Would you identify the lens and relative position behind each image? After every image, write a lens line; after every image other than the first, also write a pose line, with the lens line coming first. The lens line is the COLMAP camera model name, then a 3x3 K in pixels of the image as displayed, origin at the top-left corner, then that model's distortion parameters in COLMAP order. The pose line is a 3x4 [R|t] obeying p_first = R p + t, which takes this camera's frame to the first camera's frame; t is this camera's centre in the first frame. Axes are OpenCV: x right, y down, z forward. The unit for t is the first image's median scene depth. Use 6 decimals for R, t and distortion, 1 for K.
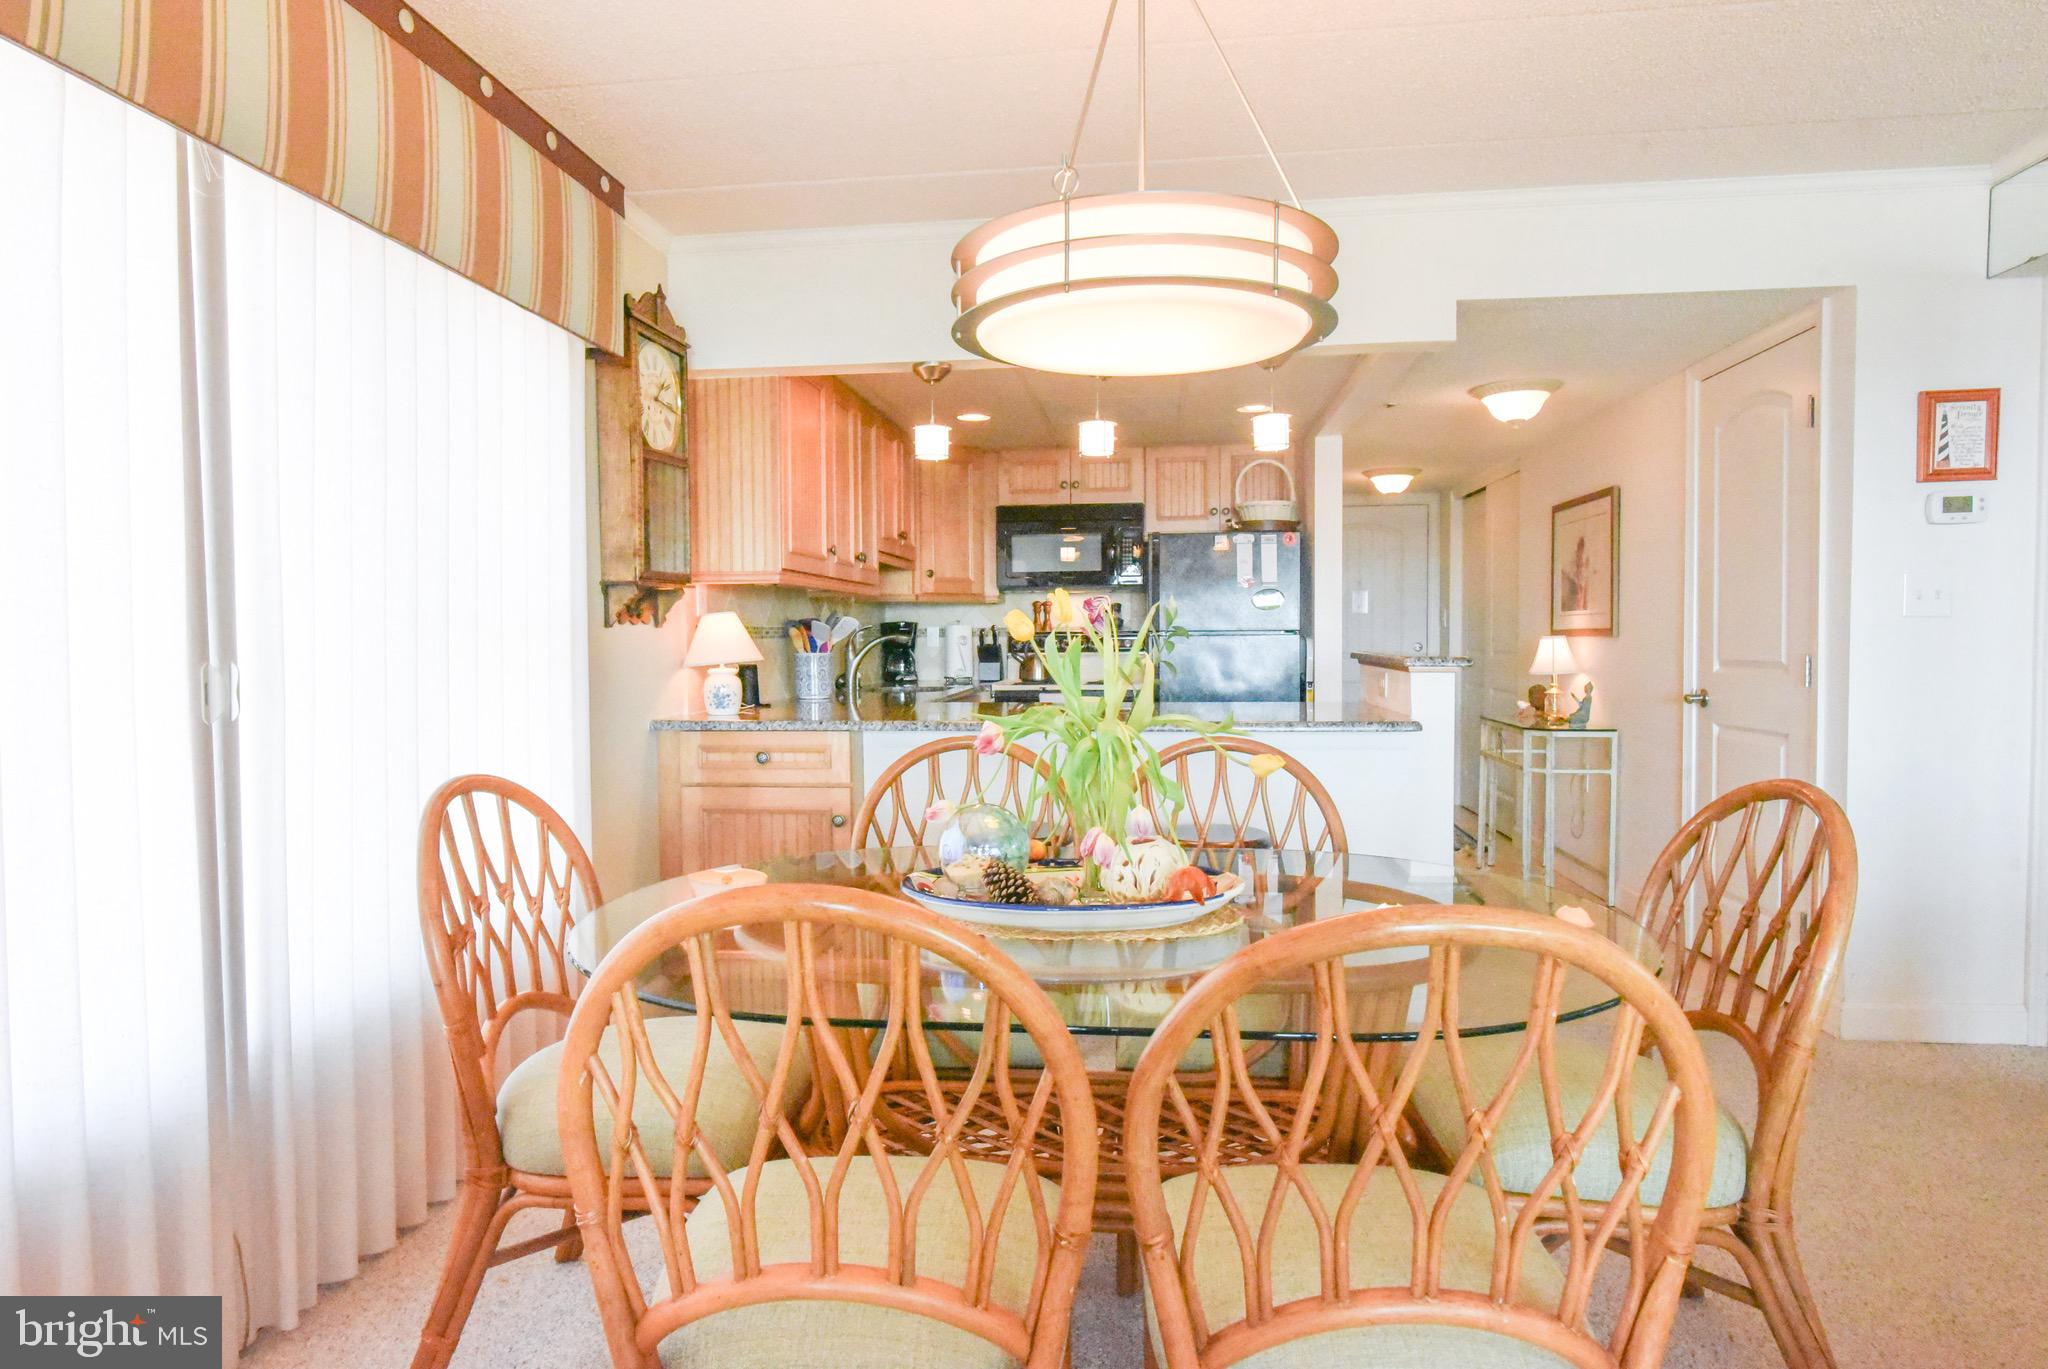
lens RADIAL K [[1156.3, 0, 1011.4], [0, 1156.3, 679.1], [0, 0, 1]] dist [-0.003073, -0.000672]
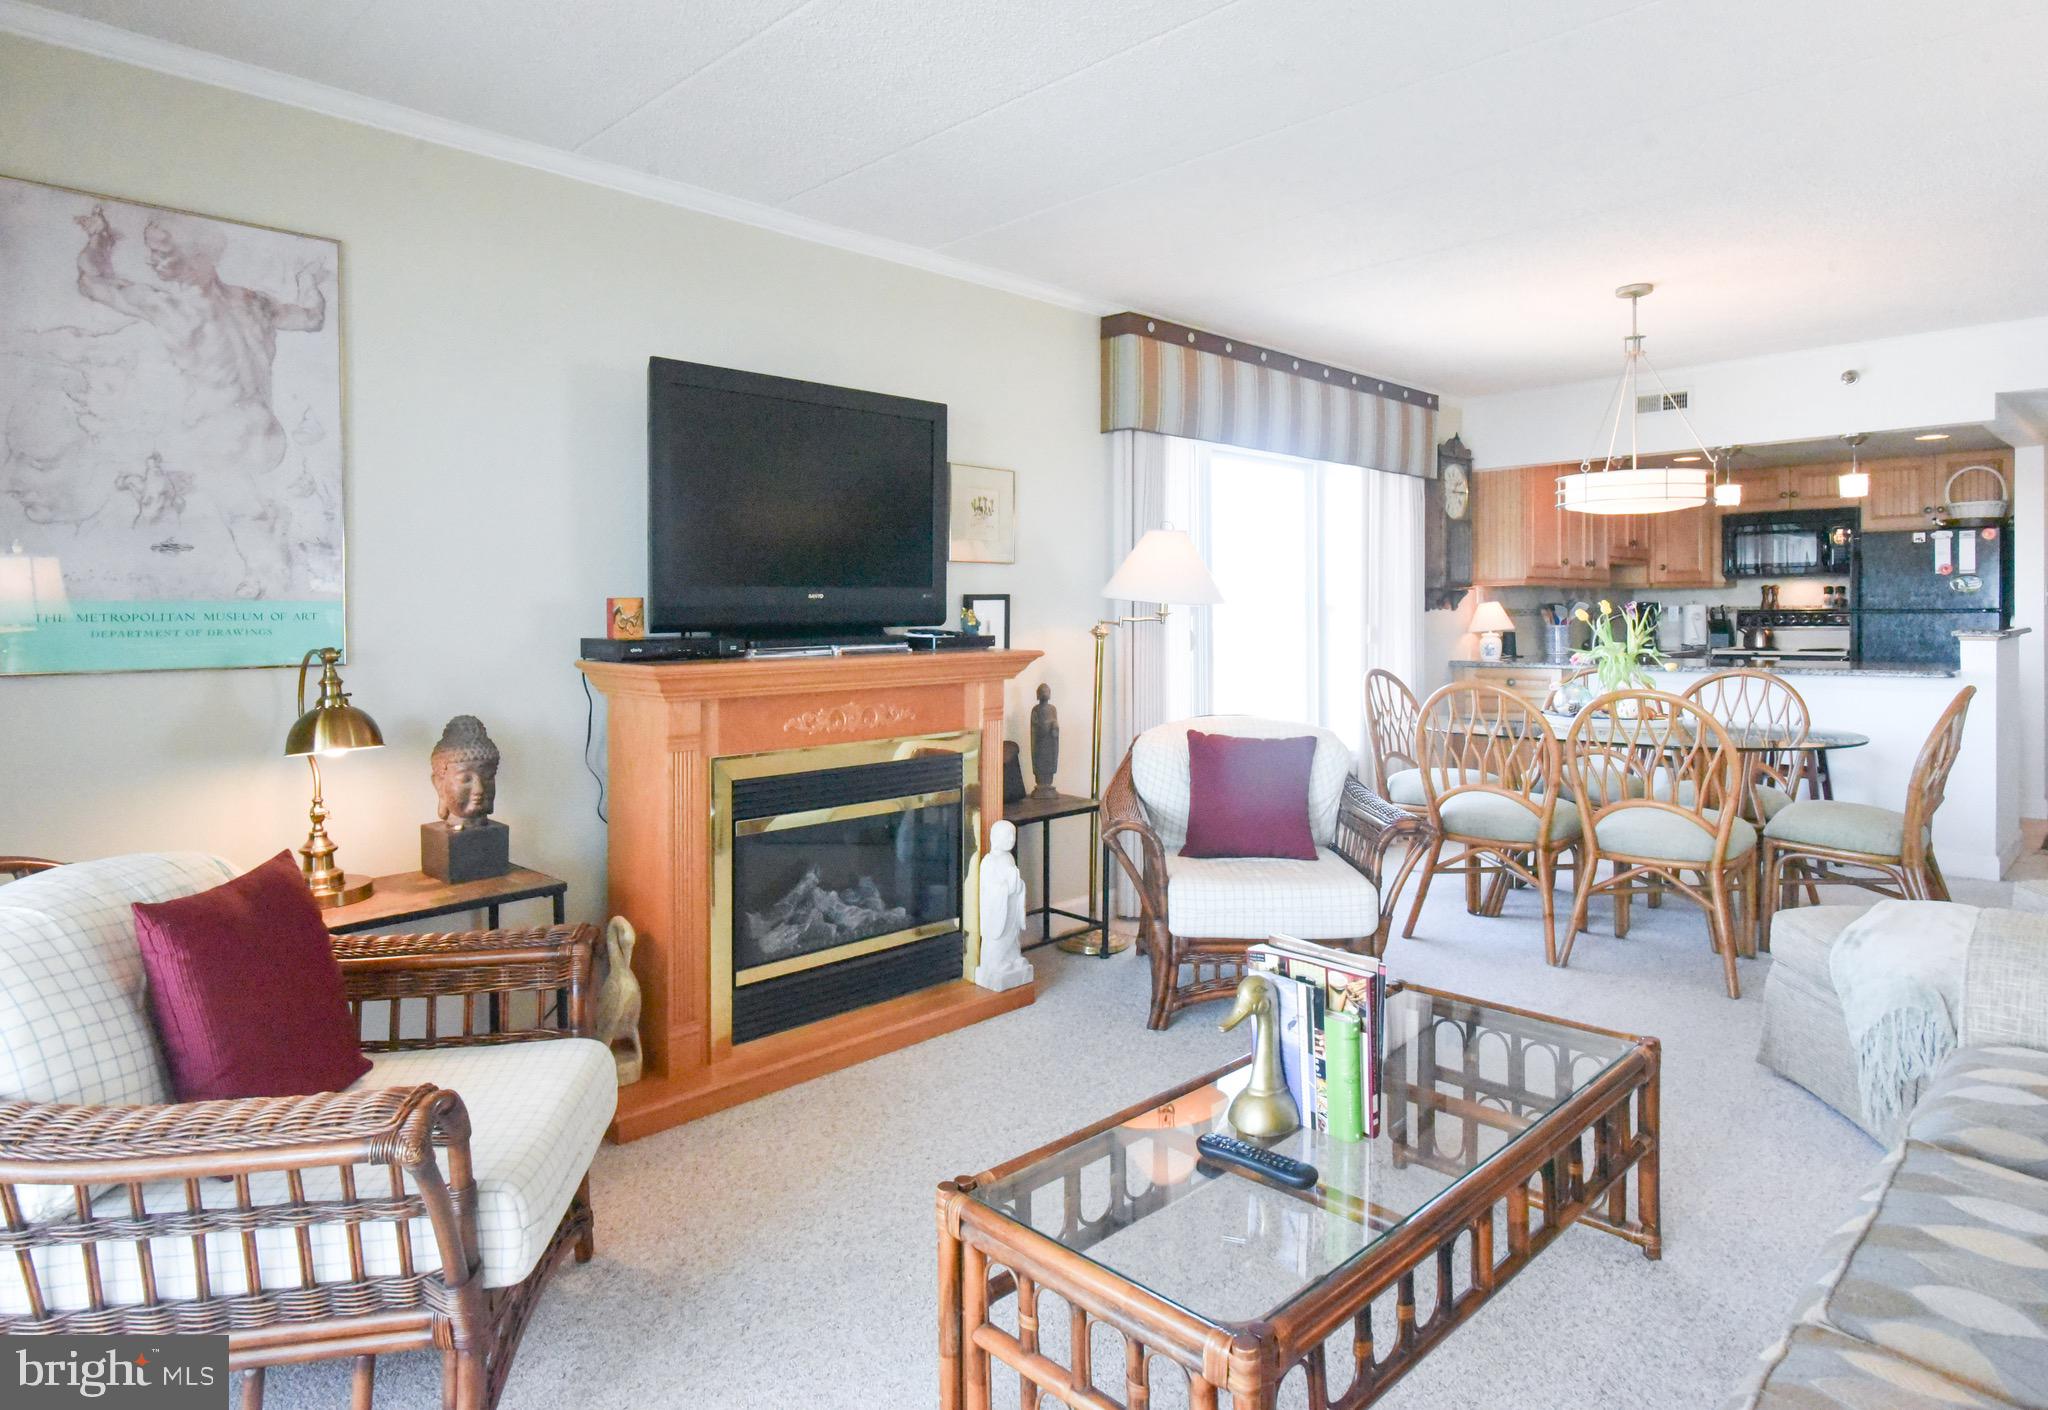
lens RADIAL K [[1192.2, 0, 1029.6], [0, 1192.2, 628.8], [0, 0, 1]] dist [0.002221, 0.000374]
pose [[0.794476, 0.008765, -0.607232, 0.202284], [-0.020183, 0.999725, -0.011975, 0.013313], [0.606960, 0.021770, 0.794434, -0.597576]]
